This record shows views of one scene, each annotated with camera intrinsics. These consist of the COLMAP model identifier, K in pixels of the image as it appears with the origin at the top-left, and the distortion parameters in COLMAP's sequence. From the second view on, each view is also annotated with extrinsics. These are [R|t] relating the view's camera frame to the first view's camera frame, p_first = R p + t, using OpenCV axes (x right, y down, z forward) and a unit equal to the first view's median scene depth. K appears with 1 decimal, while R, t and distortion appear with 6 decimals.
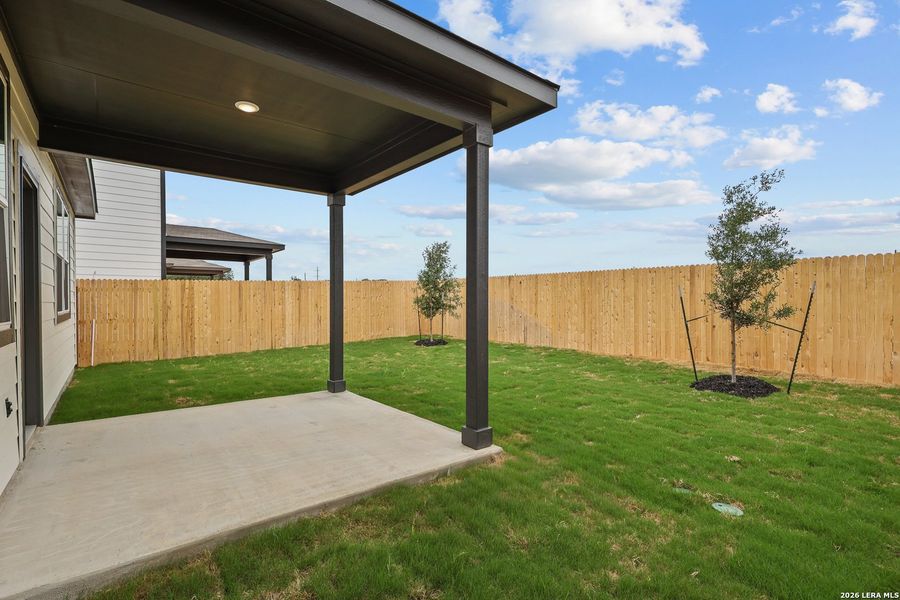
lens RADIAL K [[421.7, 0, 449.1], [0, 421.7, 303.5], [0, 0, 1]] dist [-0.002629, 0.000202]
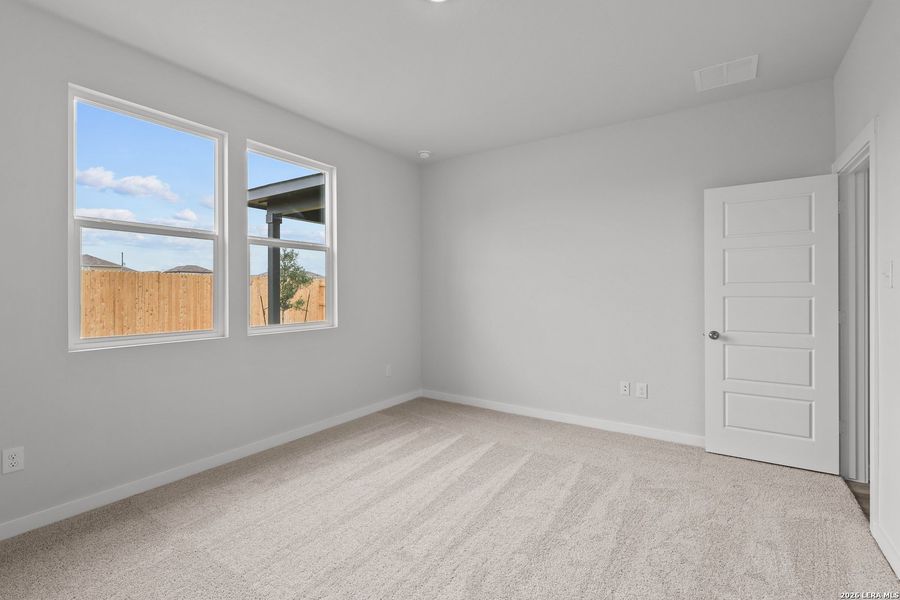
lens RADIAL K [[412.5, 0, 447.0], [0, 412.5, 299.2], [0, 0, 1]] dist [-0.001374, -0.000071]
pose [[-0.295856, -0.007290, 0.955205, -1.002200], [0.013222, 0.999844, 0.011726, -0.008543], [-0.955141, 0.016099, -0.295714, 0.565893]]
